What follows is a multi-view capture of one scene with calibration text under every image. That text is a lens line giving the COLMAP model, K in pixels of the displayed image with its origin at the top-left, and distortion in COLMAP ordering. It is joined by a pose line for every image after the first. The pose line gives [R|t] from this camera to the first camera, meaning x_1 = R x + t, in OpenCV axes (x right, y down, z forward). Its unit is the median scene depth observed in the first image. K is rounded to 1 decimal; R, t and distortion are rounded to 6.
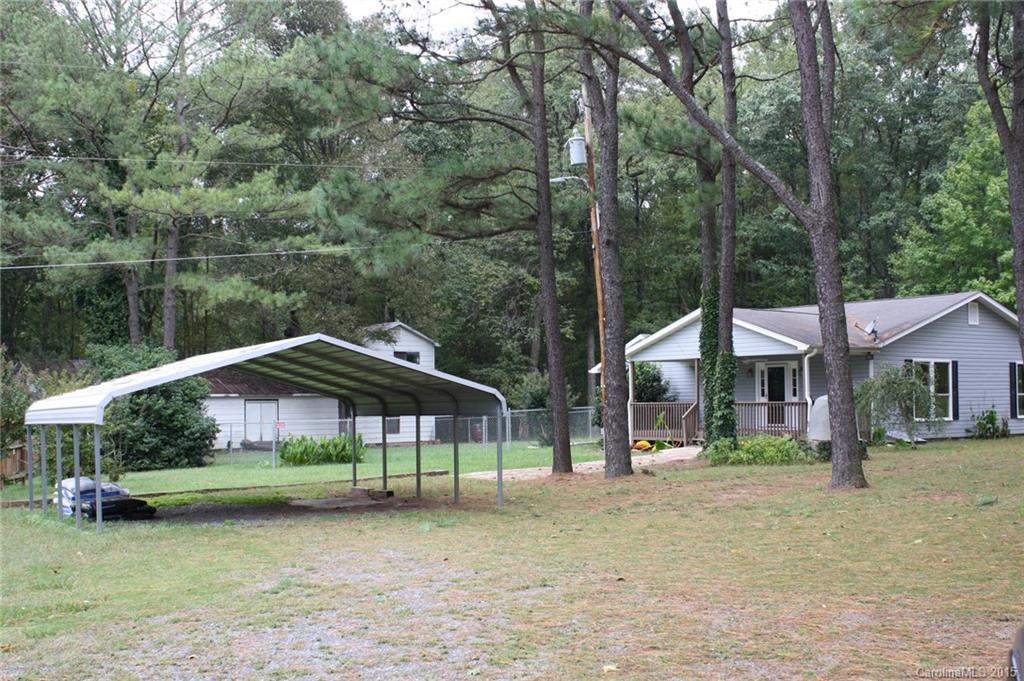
lens RADIAL K [[1229.5, 0, 512.0], [0, 1229.5, 340.5], [0, 0, 1]] dist [-0.092632, 0.185650]
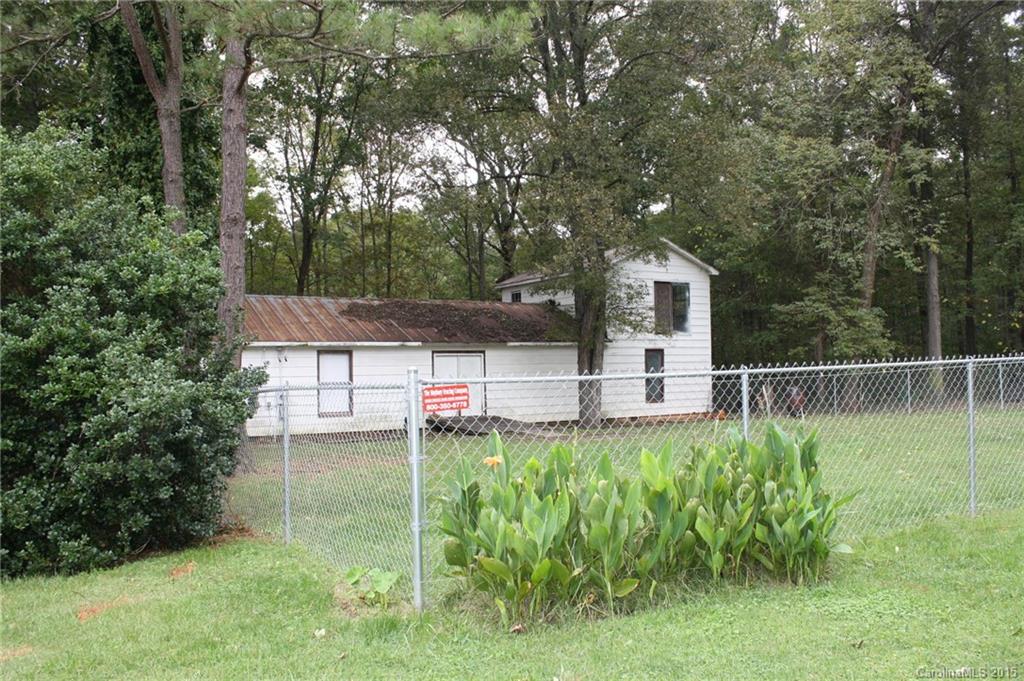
lens RADIAL K [[855.0, 0, 512.0], [0, 855.0, 340.5], [0, 0, 1]] dist [-0.111551, 0.000837]
pose [[0.984939, -0.015313, -0.172223, -0.114913], [0.017242, 0.999804, 0.009714, 0.043905], [0.172040, -0.012538, 0.985010, 0.644976]]
